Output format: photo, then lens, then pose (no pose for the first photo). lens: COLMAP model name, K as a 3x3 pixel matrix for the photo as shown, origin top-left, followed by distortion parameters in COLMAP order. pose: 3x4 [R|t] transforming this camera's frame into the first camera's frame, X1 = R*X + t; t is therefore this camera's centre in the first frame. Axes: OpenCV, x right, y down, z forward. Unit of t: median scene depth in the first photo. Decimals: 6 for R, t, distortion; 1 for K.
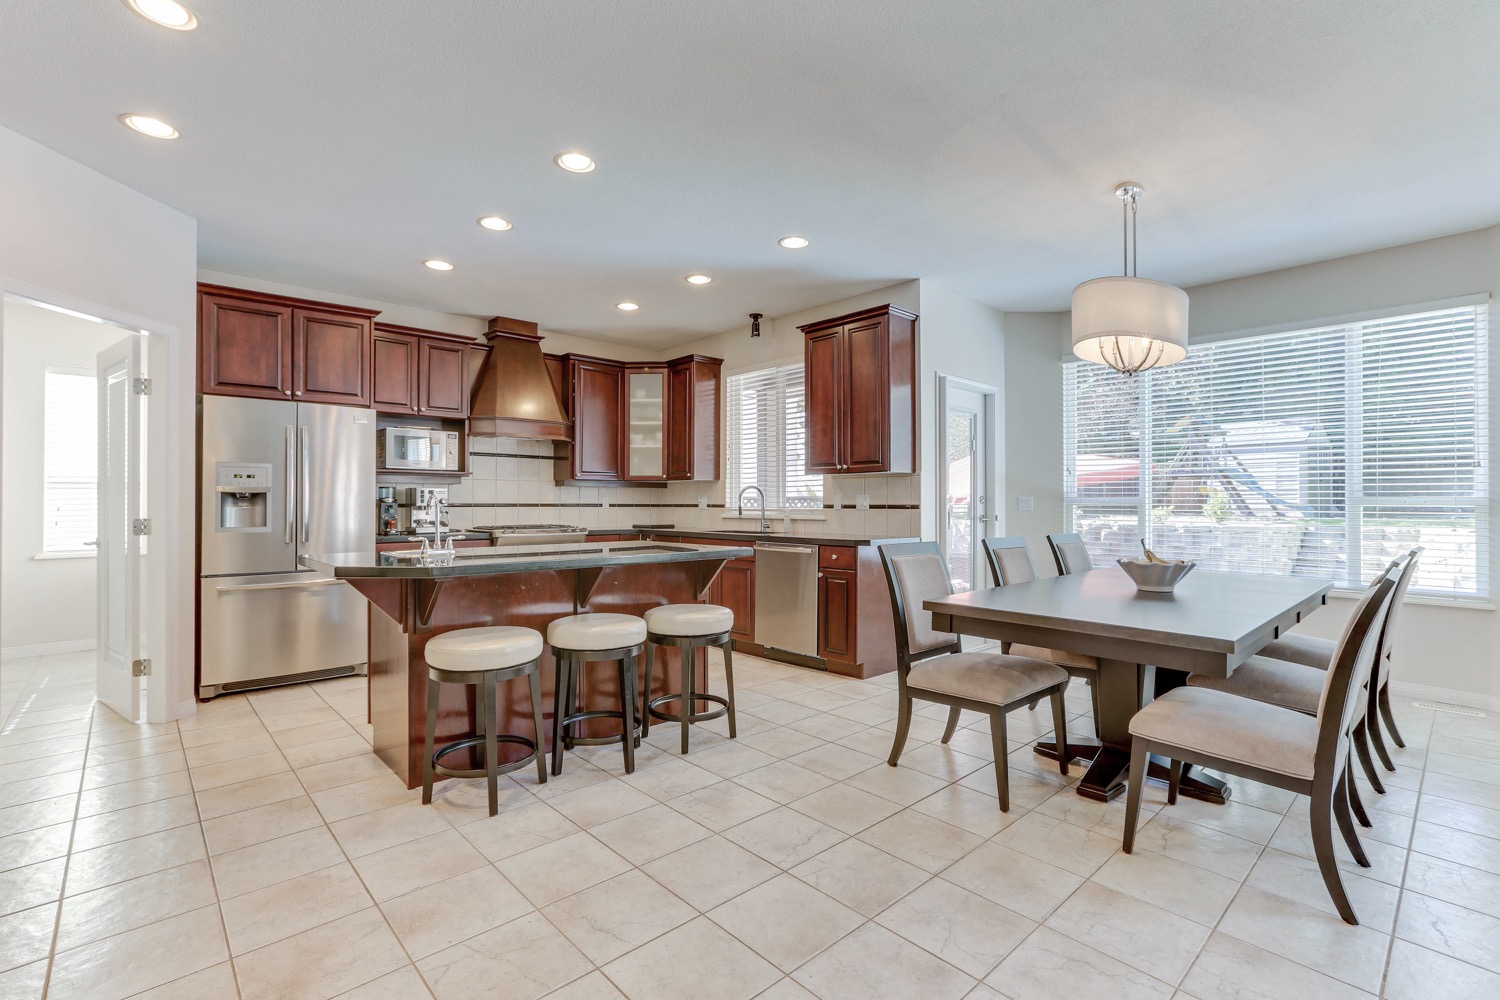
lens RADIAL K [[680.9, 0, 753.1], [0, 680.9, 494.3], [0, 0, 1]] dist [-0.002809, -0.000264]
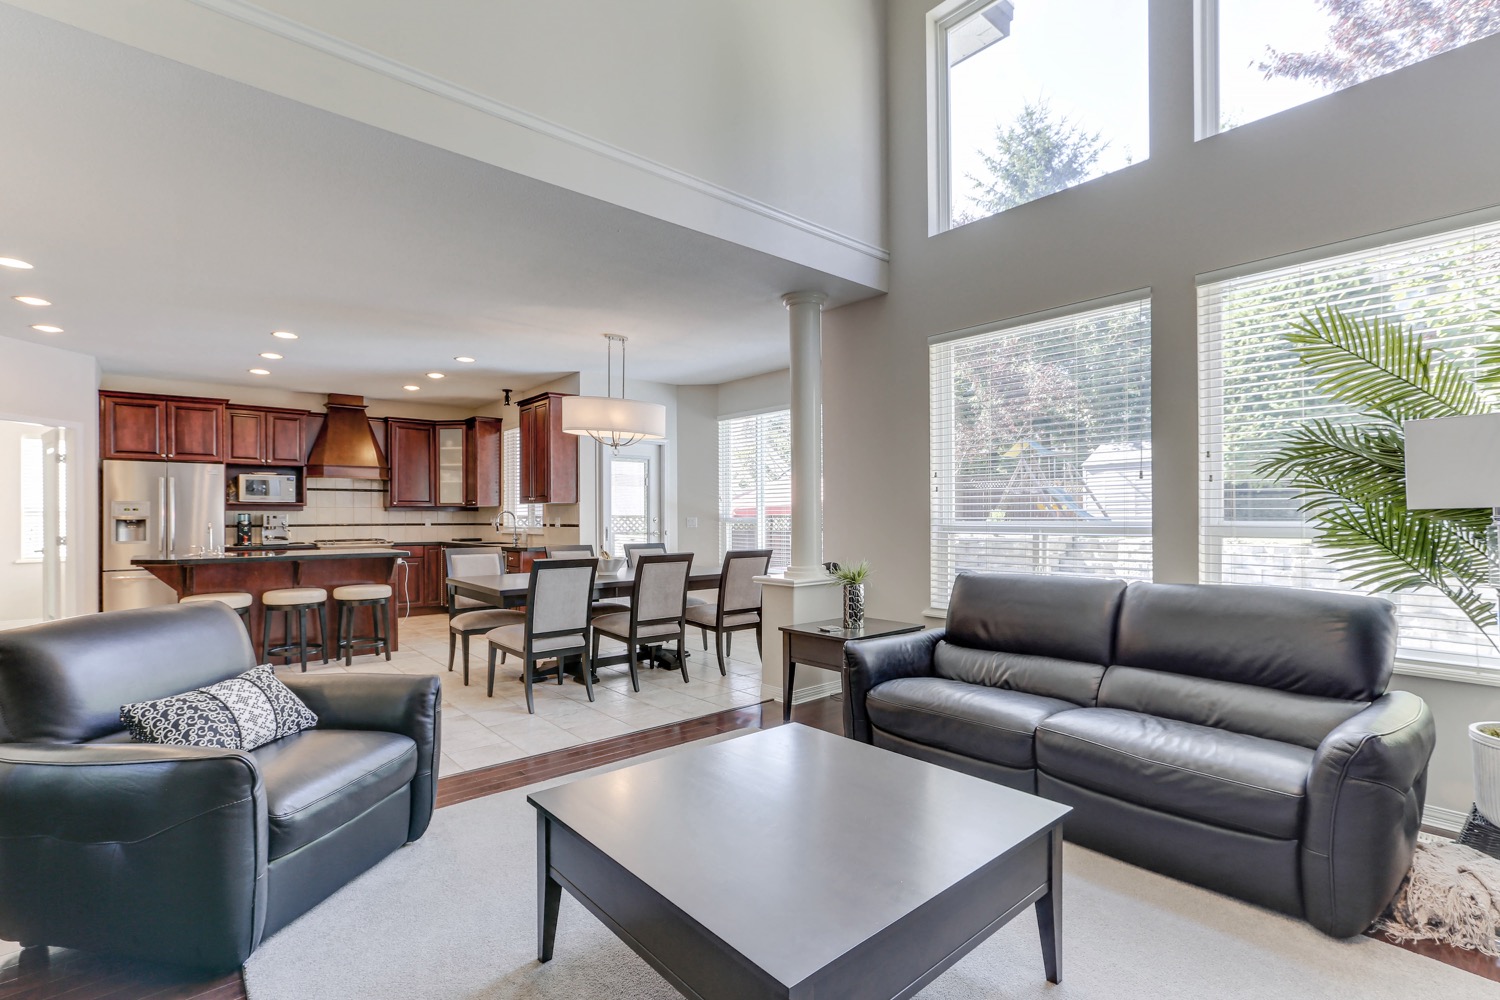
lens RADIAL K [[690.6, 0, 743.1], [0, 690.6, 507.9], [0, 0, 1]] dist [0.001082, 0.000289]
pose [[0.998873, -0.006670, -0.047001, 0.639441], [0.006548, 0.999975, -0.002737, -0.013039], [0.047018, 0.002426, 0.998891, -0.468015]]
